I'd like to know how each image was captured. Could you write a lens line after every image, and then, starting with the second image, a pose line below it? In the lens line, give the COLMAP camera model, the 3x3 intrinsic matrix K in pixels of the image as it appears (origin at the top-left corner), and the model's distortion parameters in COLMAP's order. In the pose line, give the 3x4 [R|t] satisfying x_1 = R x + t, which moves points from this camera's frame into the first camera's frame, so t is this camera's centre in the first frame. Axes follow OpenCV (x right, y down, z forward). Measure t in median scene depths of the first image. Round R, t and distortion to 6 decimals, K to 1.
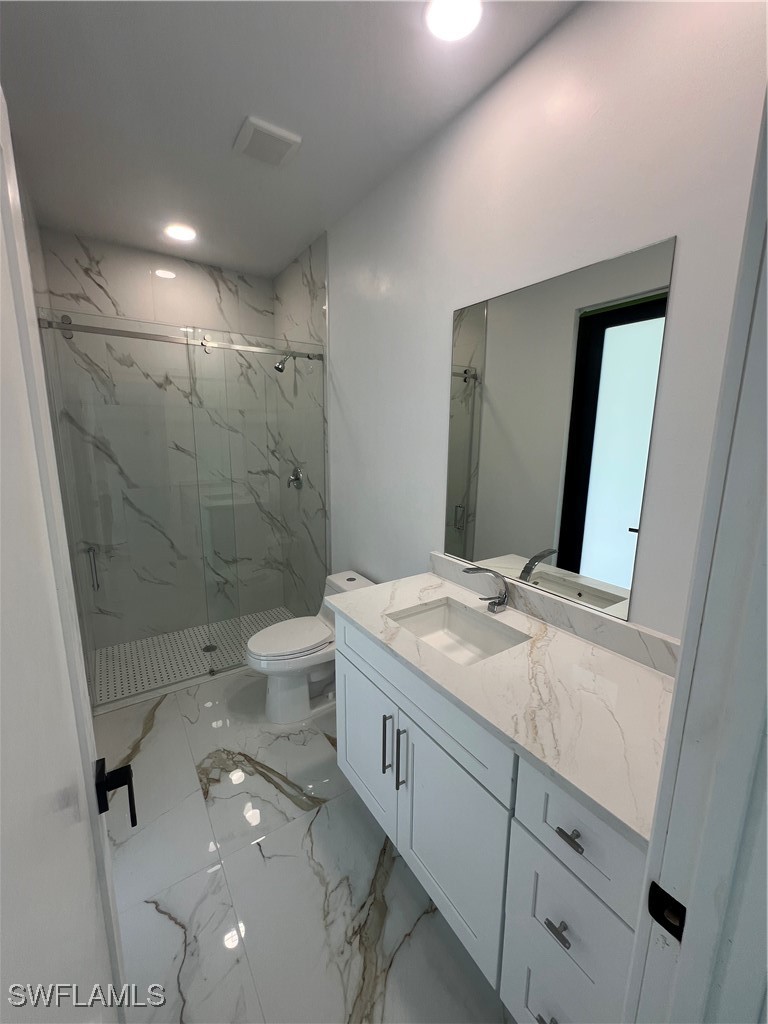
lens RADIAL K [[409.2, 0, 384.0], [0, 409.2, 512.0], [0, 0, 1]] dist [-0.001141, -0.000332]
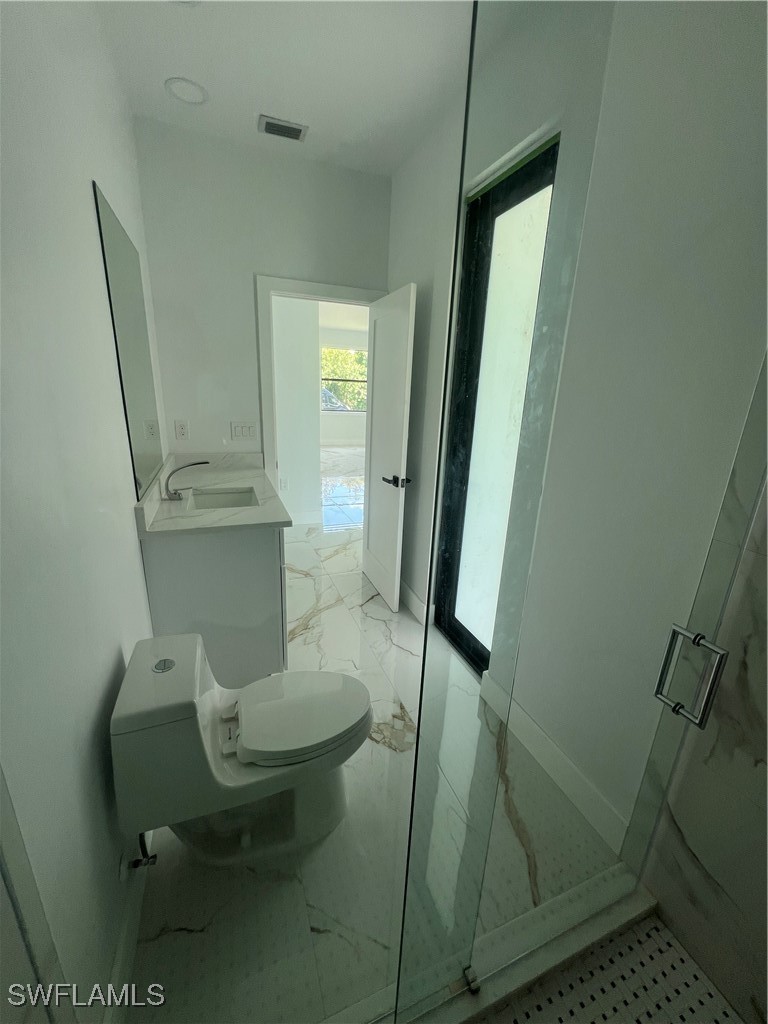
lens RADIAL K [[409.2, 0, 384.0], [0, 409.2, 512.0], [0, 0, 1]] dist [-0.001141, -0.000332]
pose [[-0.974524, -0.111290, 0.194722, -0.533746], [-0.009066, 0.887043, 0.461597, -0.280180], [-0.224098, 0.448072, -0.865454, 1.696666]]
